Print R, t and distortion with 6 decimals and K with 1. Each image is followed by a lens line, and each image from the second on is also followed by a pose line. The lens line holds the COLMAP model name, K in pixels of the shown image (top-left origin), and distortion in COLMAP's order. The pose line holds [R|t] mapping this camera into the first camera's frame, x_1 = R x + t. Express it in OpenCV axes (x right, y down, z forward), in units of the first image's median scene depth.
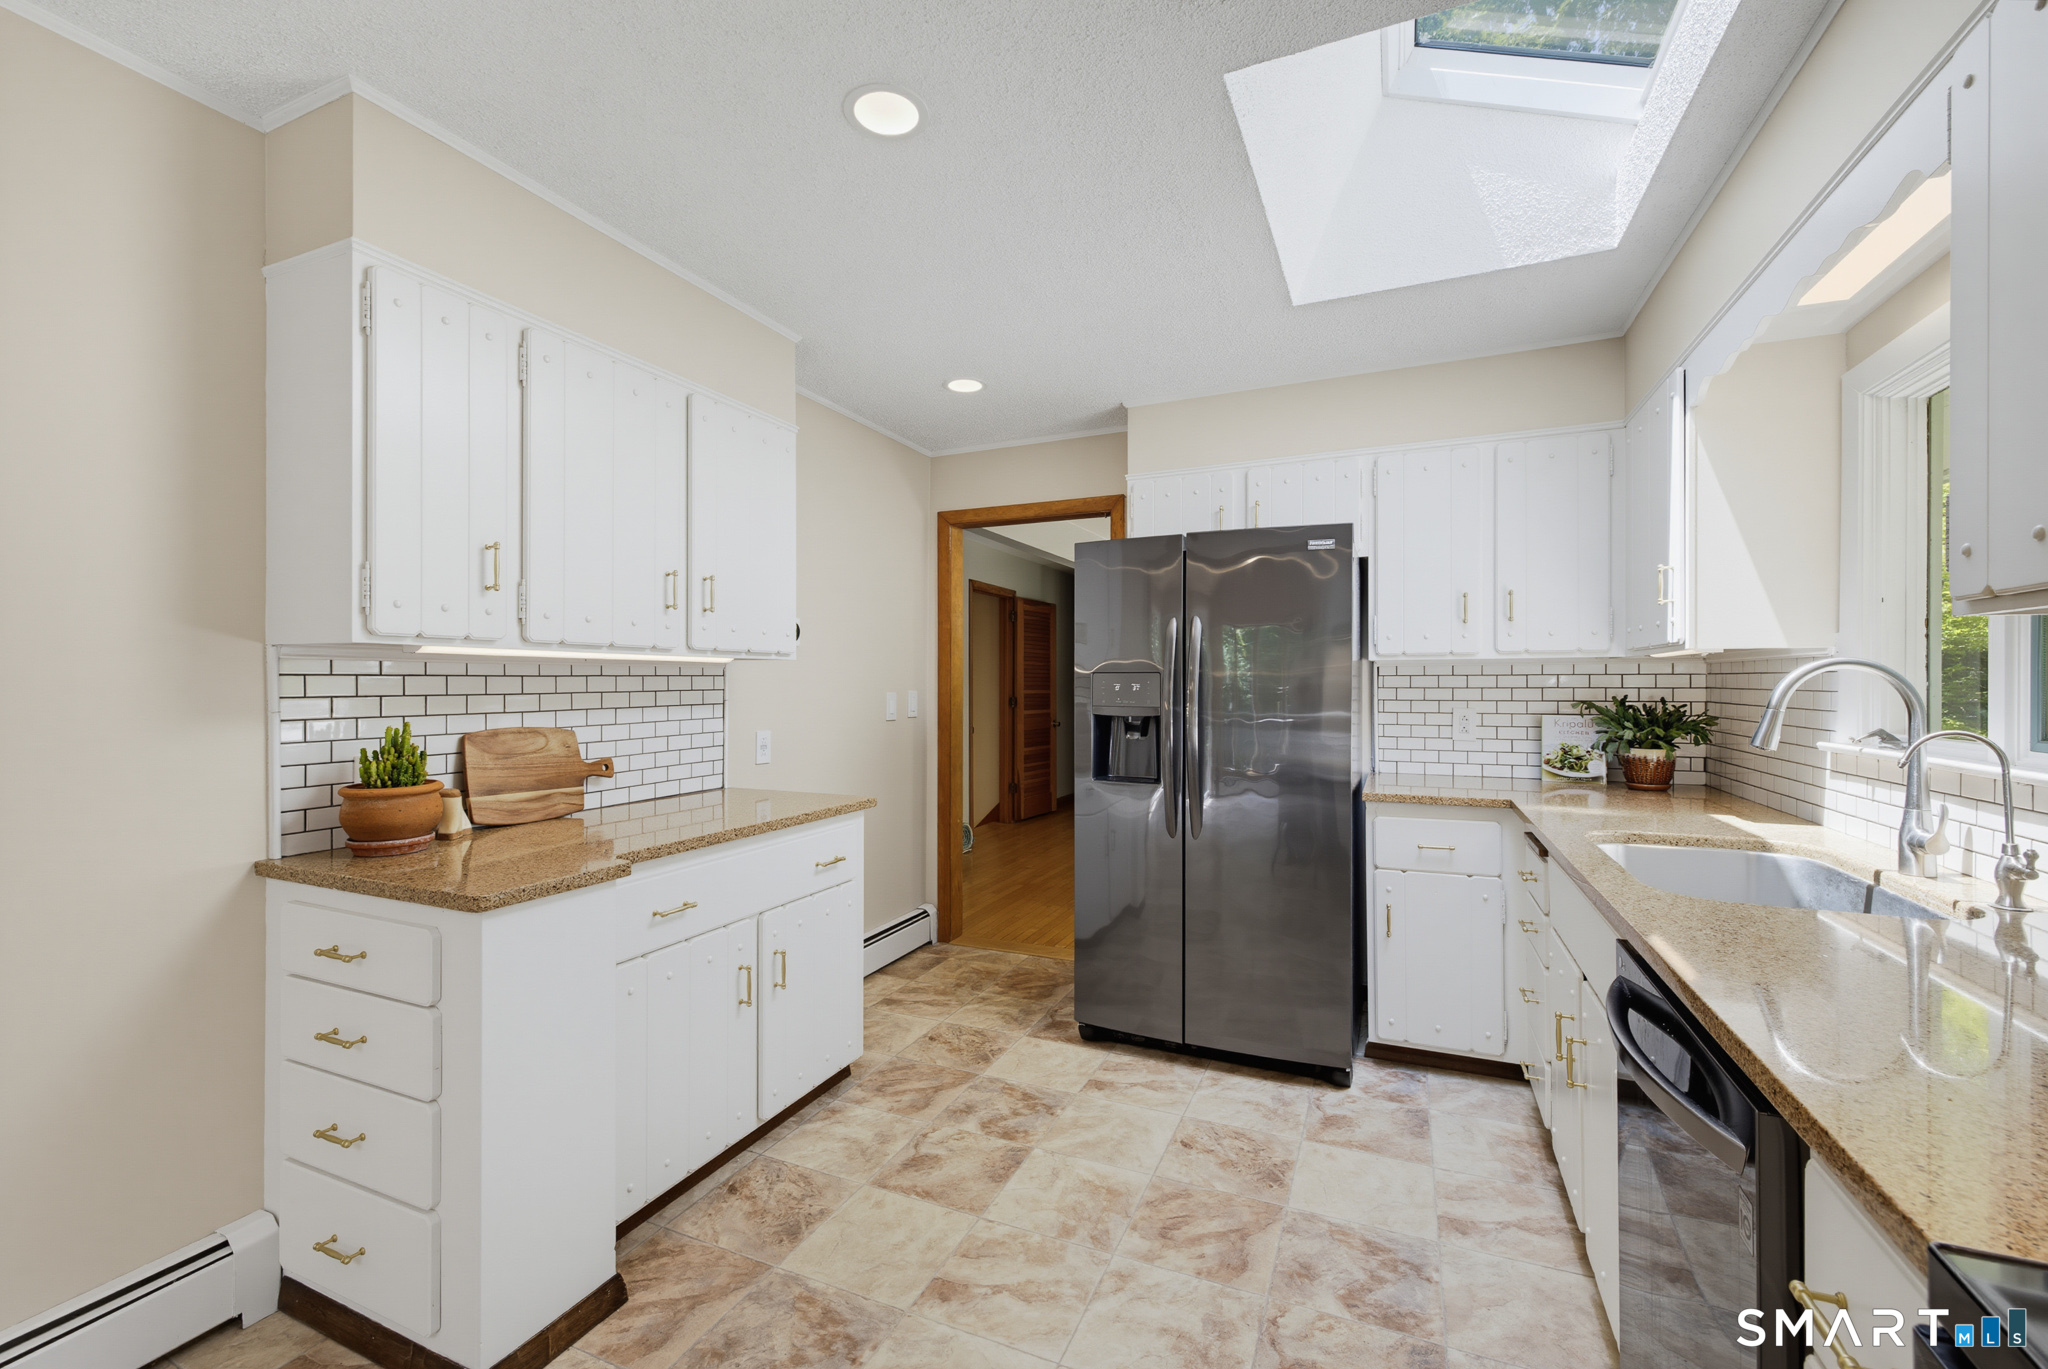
lens RADIAL K [[851.8, 0, 1023.4], [0, 851.8, 679.2], [0, 0, 1]] dist [0.005075, -0.000102]
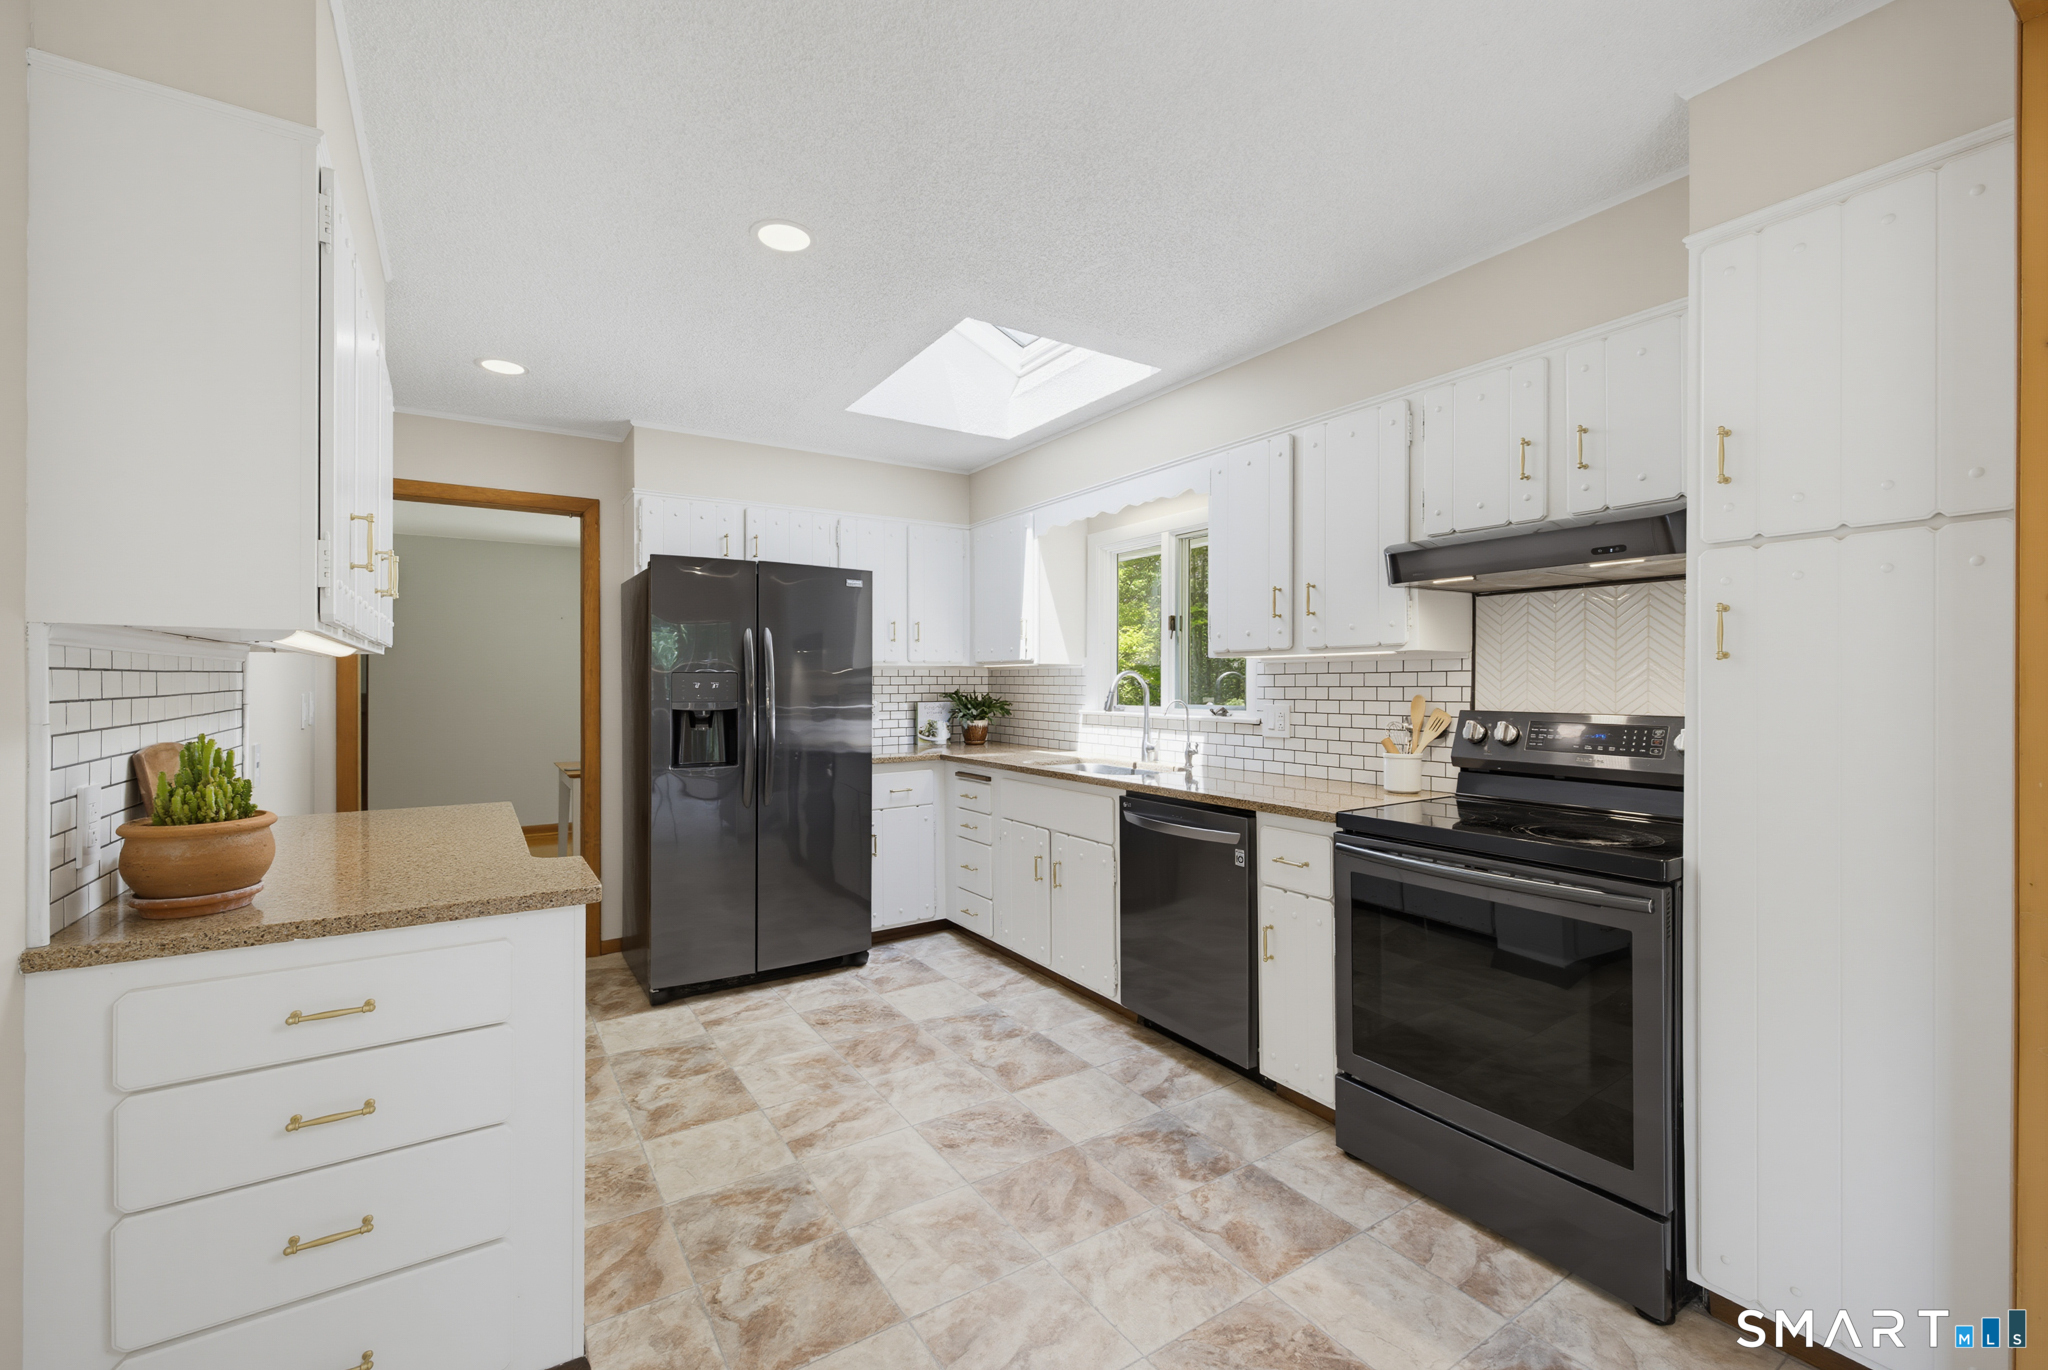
lens RADIAL K [[851.8, 0, 1023.4], [0, 851.8, 679.7], [0, 0, 1]] dist [0.005075, -0.000102]
pose [[0.543296, 0.001908, 0.839539, -0.682861], [-0.002690, 0.999996, -0.000532, 0.001335], [-0.839537, -0.001969, 0.543299, 0.001599]]
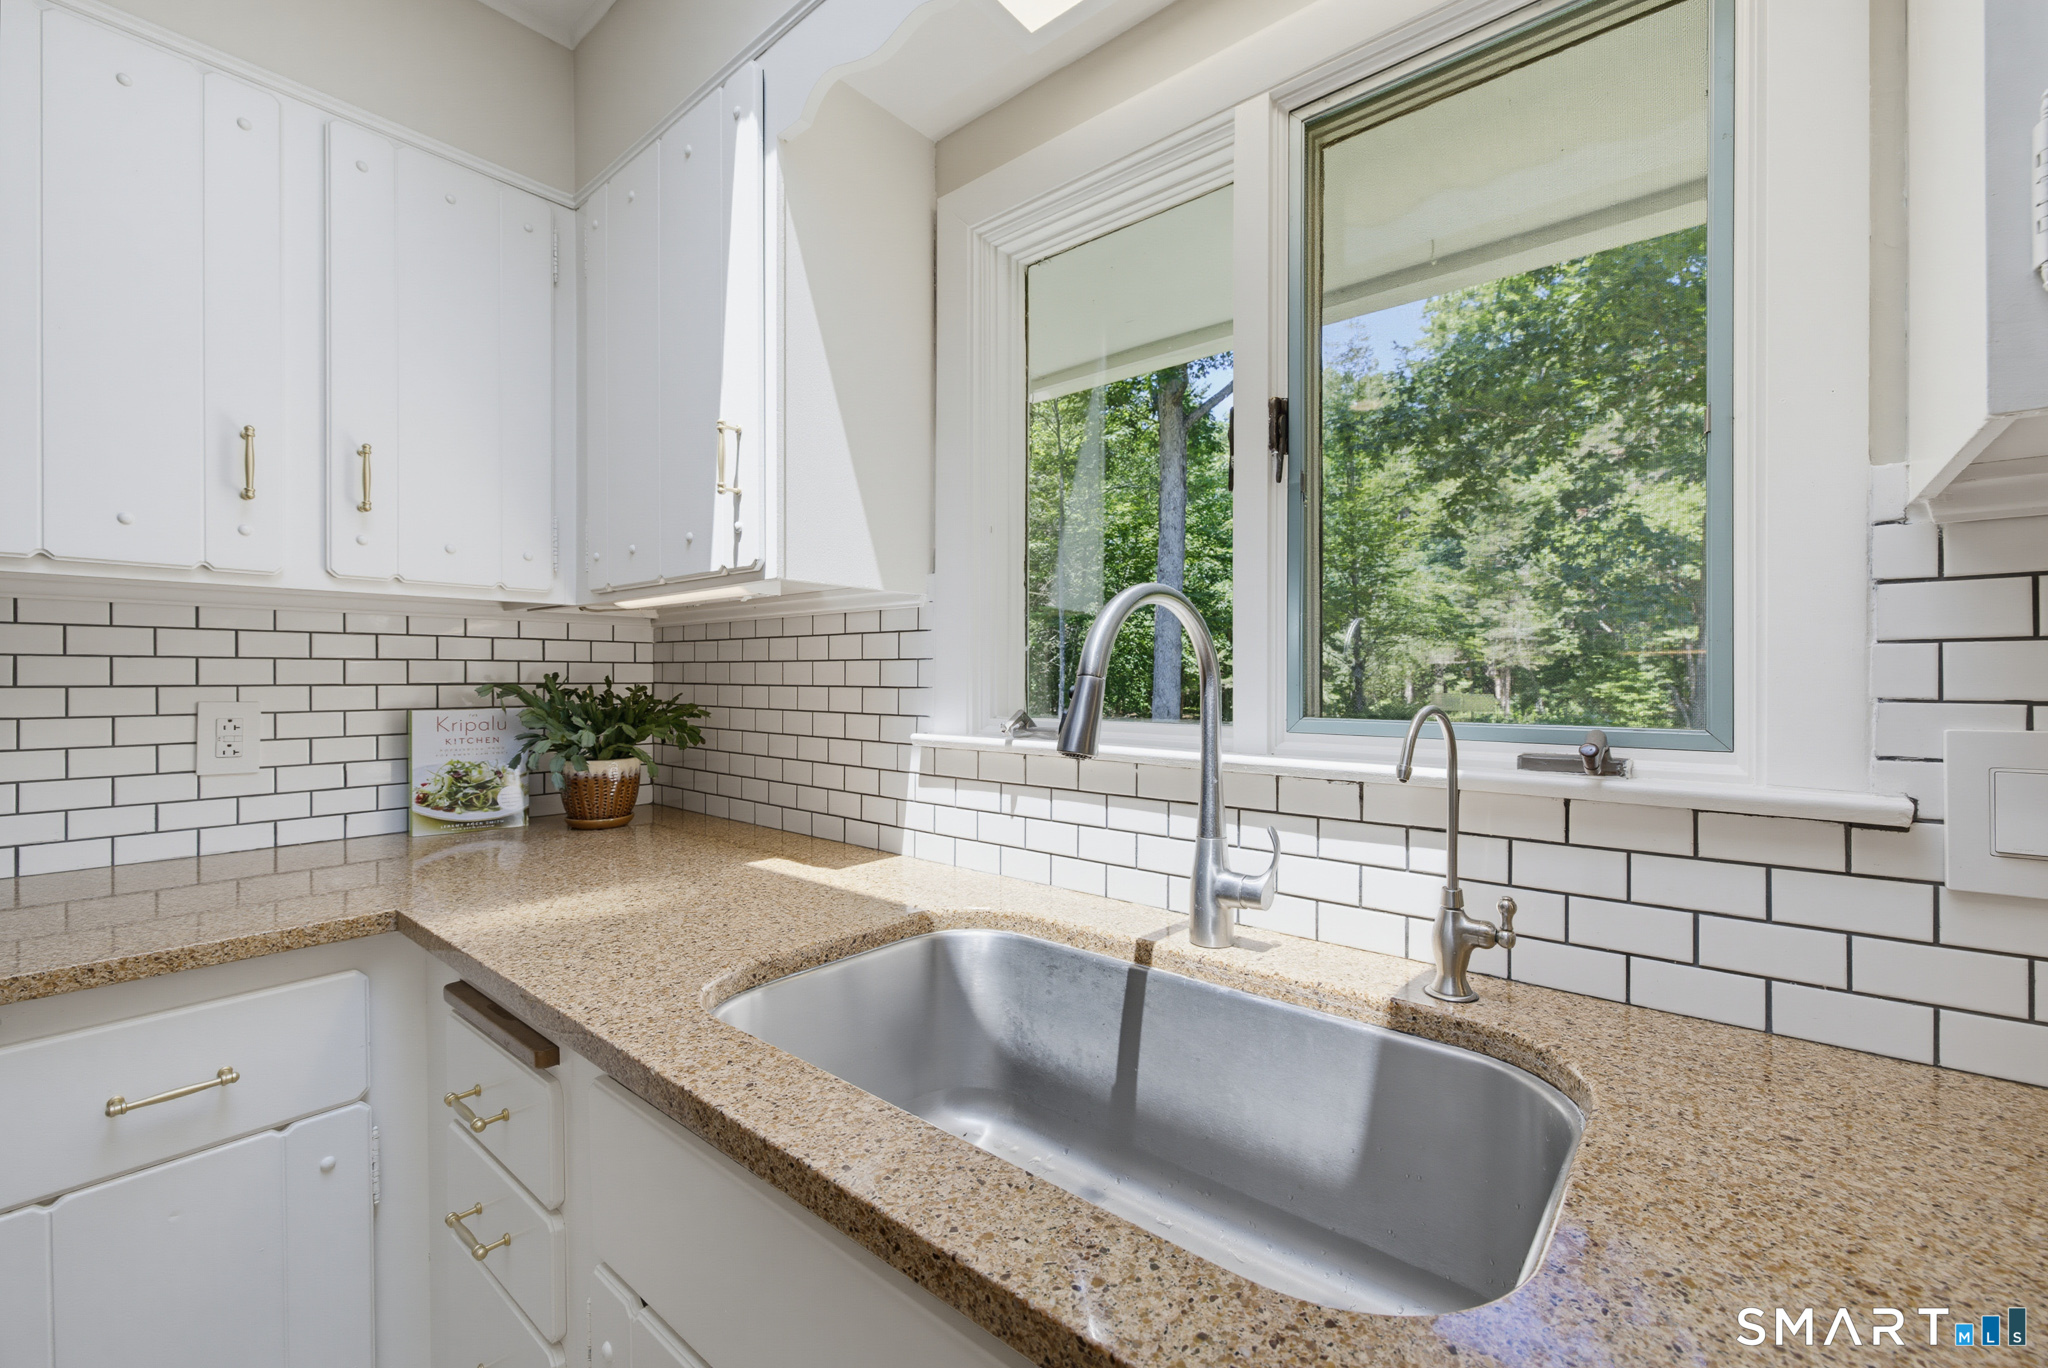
lens RADIAL K [[851.8, 0, 1023.4], [0, 851.8, 678.7], [0, 0, 1]] dist [0.005075, -0.000102]
pose [[0.284893, 0.000638, 0.958559, 0.249074], [-0.005702, 0.999983, 0.001030, 0.022966], [-0.958542, -0.005759, 0.284892, 0.576046]]
